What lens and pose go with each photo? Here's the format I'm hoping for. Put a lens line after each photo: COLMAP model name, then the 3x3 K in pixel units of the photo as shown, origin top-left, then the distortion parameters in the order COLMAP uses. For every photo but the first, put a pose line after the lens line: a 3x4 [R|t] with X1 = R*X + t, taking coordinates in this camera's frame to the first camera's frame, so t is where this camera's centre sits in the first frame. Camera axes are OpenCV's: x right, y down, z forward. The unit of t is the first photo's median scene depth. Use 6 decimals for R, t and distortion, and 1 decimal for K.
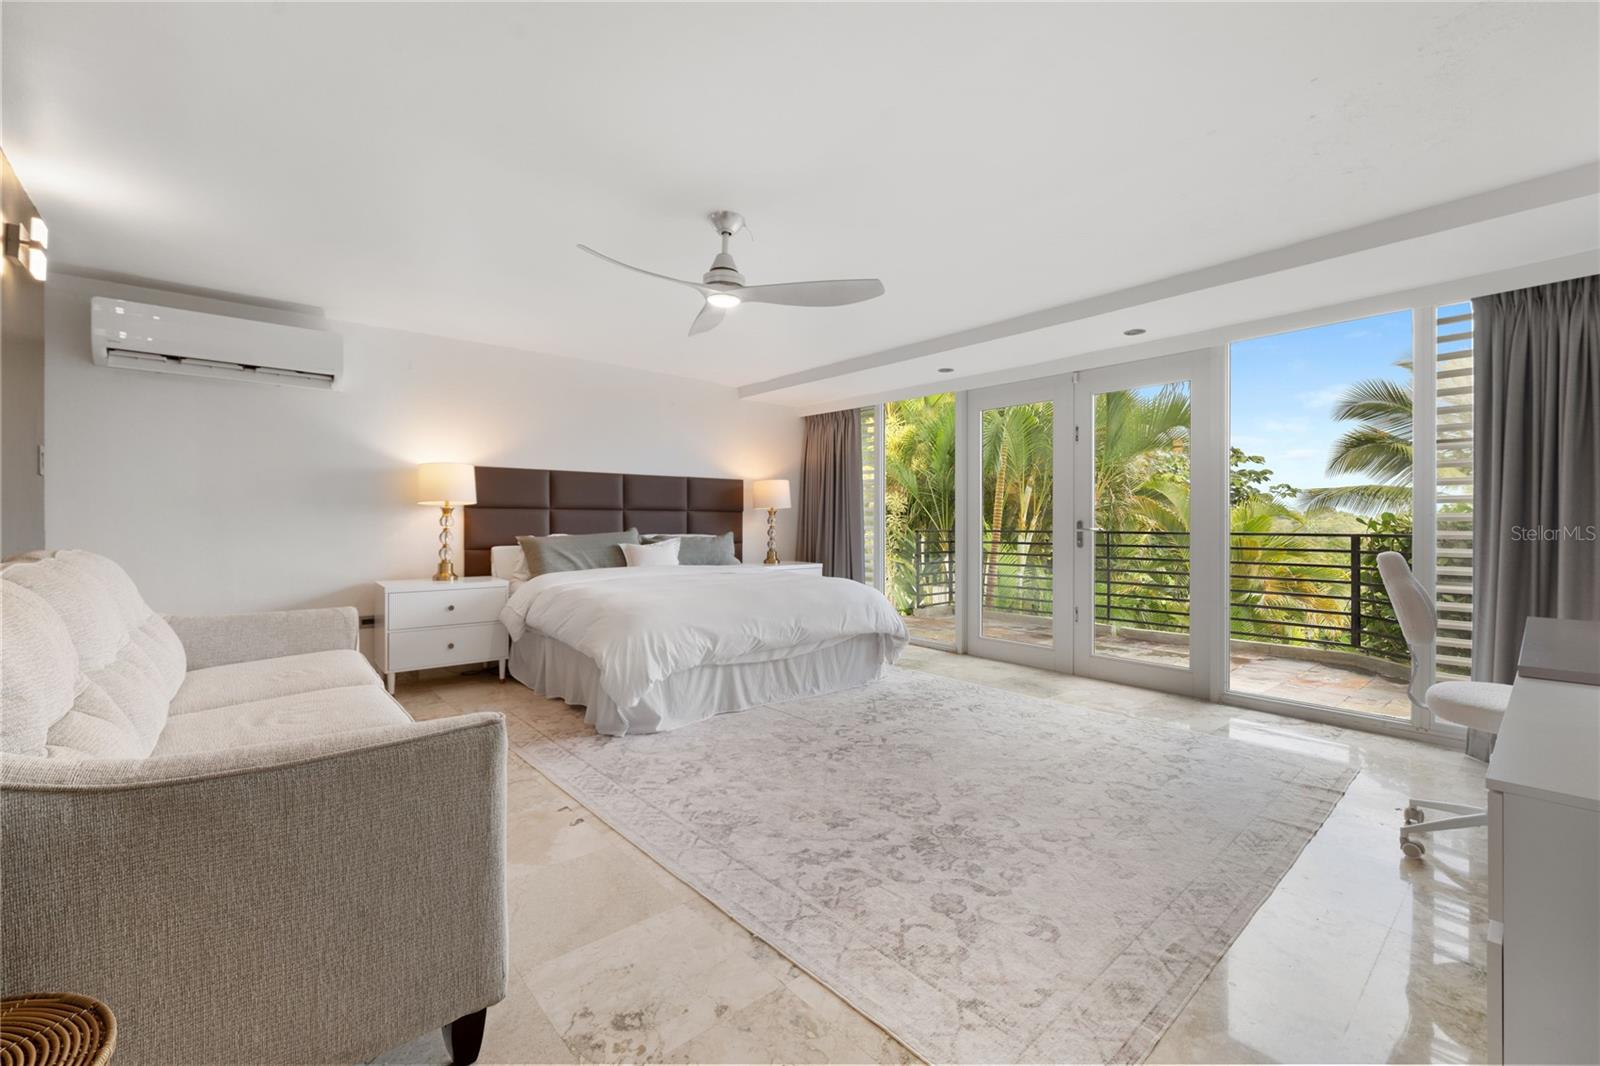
lens RADIAL K [[651.4, 0, 797.6], [0, 651.4, 535.0], [0, 0, 1]] dist [0.000052, -0.000028]
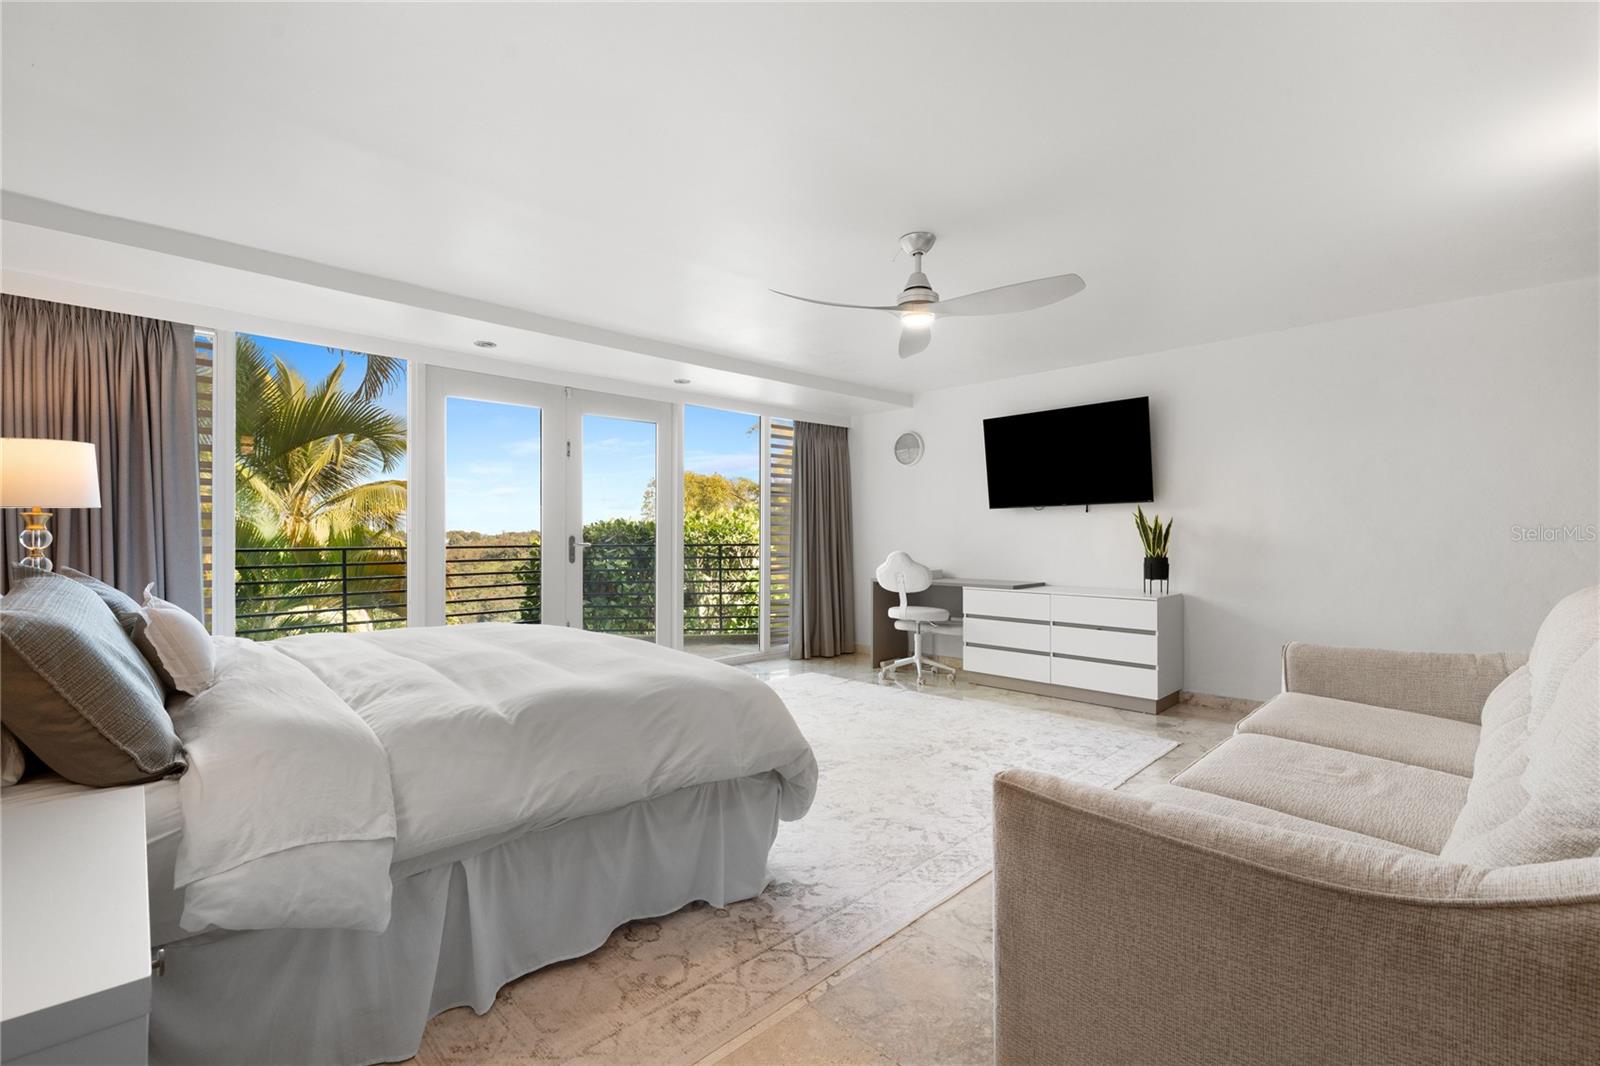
lens RADIAL K [[722.5, 0, 796.7], [0, 722.5, 530.5], [0, 0, 1]] dist [-0.004570, -0.000024]
pose [[-0.060318, 0.004145, 0.998171, -1.203310], [0.024055, 0.999707, -0.002697, -0.032136], [-0.997889, 0.023848, -0.060400, 1.244899]]
